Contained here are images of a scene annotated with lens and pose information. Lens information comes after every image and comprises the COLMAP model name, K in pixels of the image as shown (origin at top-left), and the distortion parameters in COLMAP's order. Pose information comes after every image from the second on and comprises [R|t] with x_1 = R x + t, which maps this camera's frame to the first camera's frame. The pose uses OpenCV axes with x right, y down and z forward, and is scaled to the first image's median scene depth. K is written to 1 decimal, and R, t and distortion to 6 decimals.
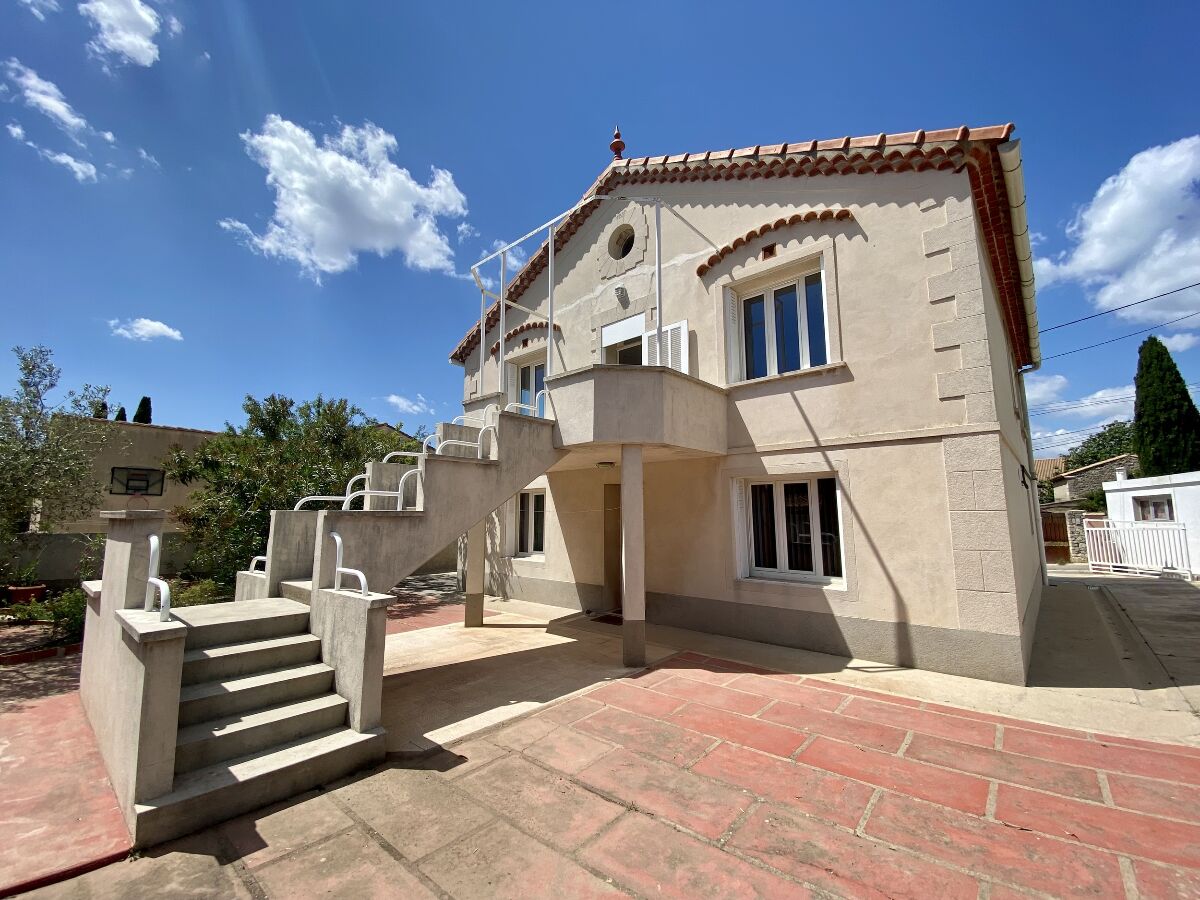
lens RADIAL K [[487.0, 0, 603.3], [0, 487.0, 444.6], [0, 0, 1]] dist [0.013866, -0.017272]
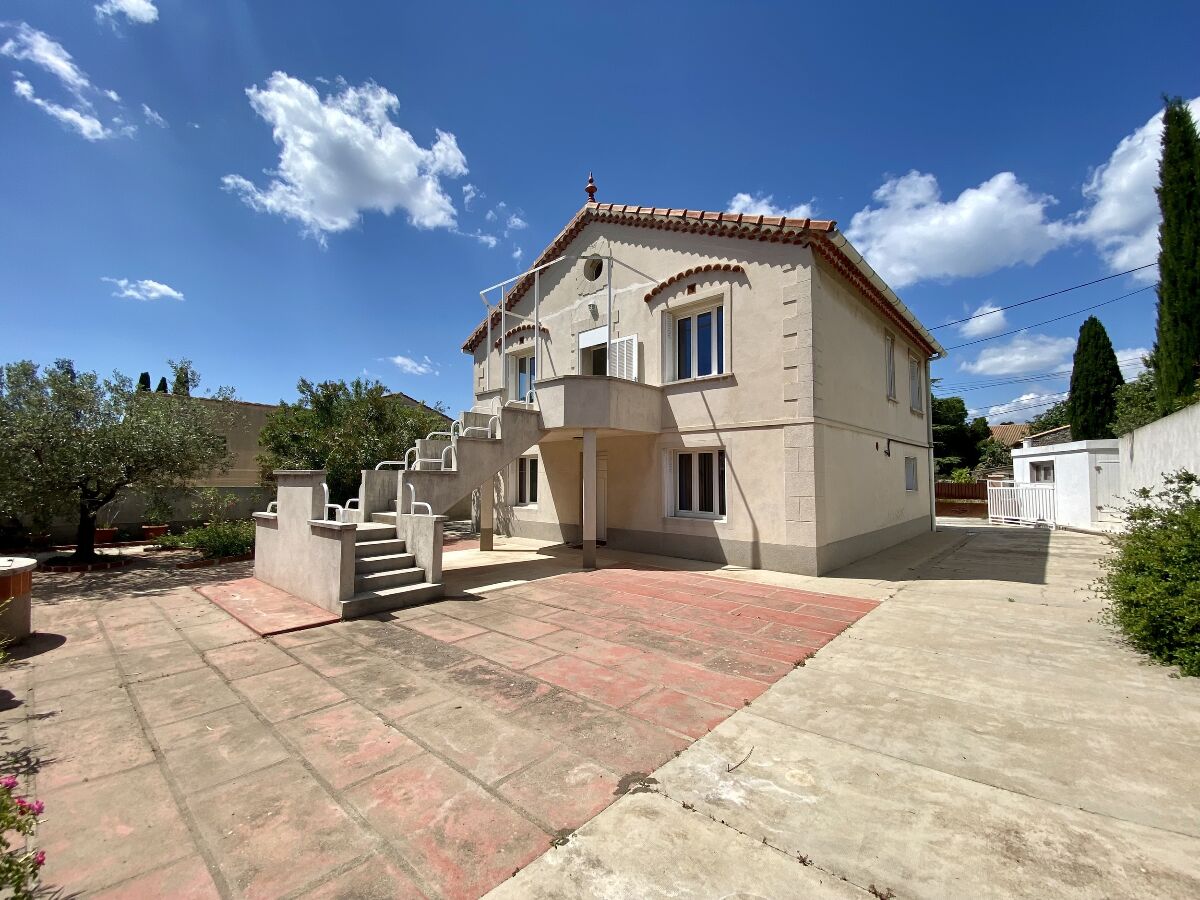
lens RADIAL K [[491.6, 0, 601.5], [0, 491.6, 448.2], [0, 0, 1]] dist [-0.028670, -0.000287]
pose [[0.999873, 0.003334, -0.015609, 0.098743], [-0.001970, 0.996243, 0.086576, -0.056724], [0.015839, -0.086535, 0.996123, -0.424942]]
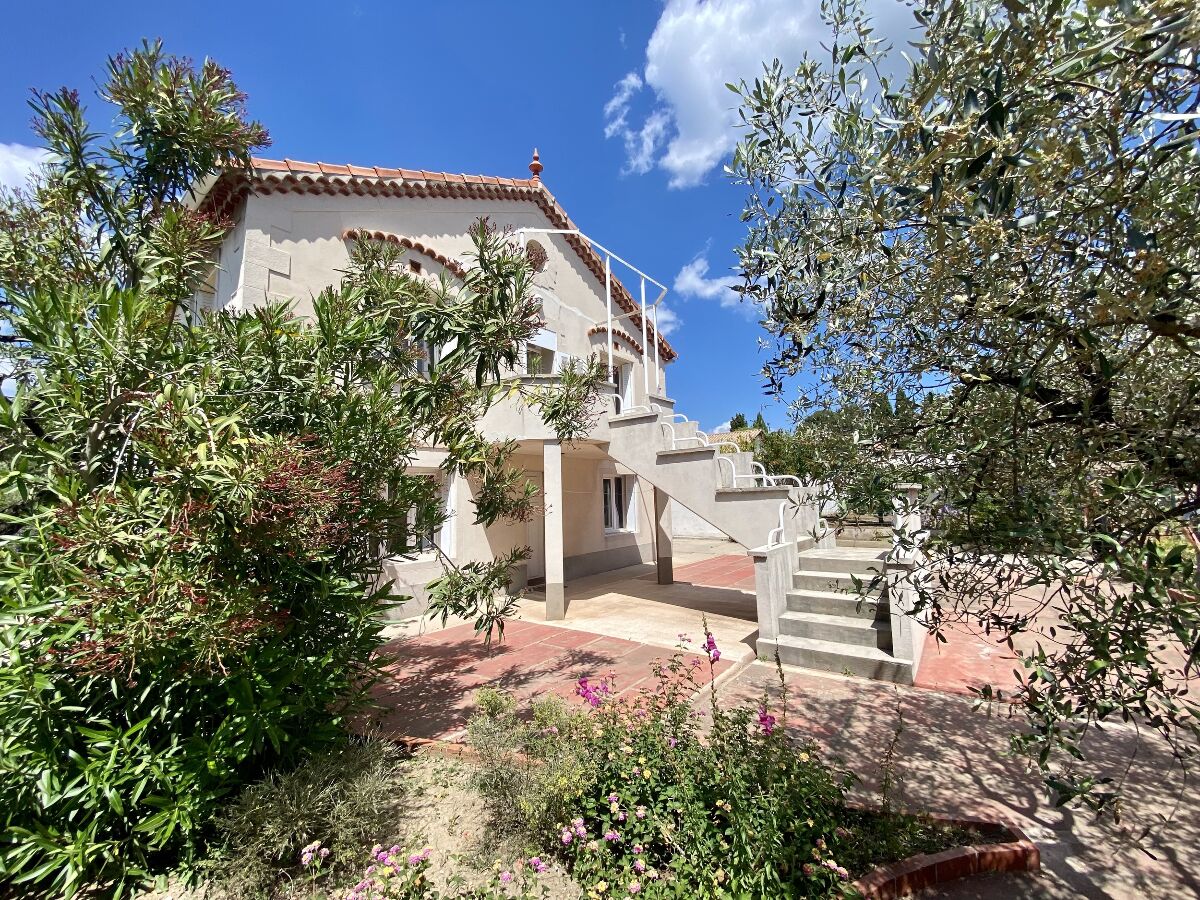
lens RADIAL K [[491.6, 0, 601.5], [0, 491.6, 448.2], [0, 0, 1]] dist [-0.028670, -0.000287]
pose [[-0.081117, 0.107600, 0.990880, -1.252858], [-0.115351, 0.986462, -0.116564, 0.161091], [-0.990007, -0.123754, -0.067607, 1.052547]]
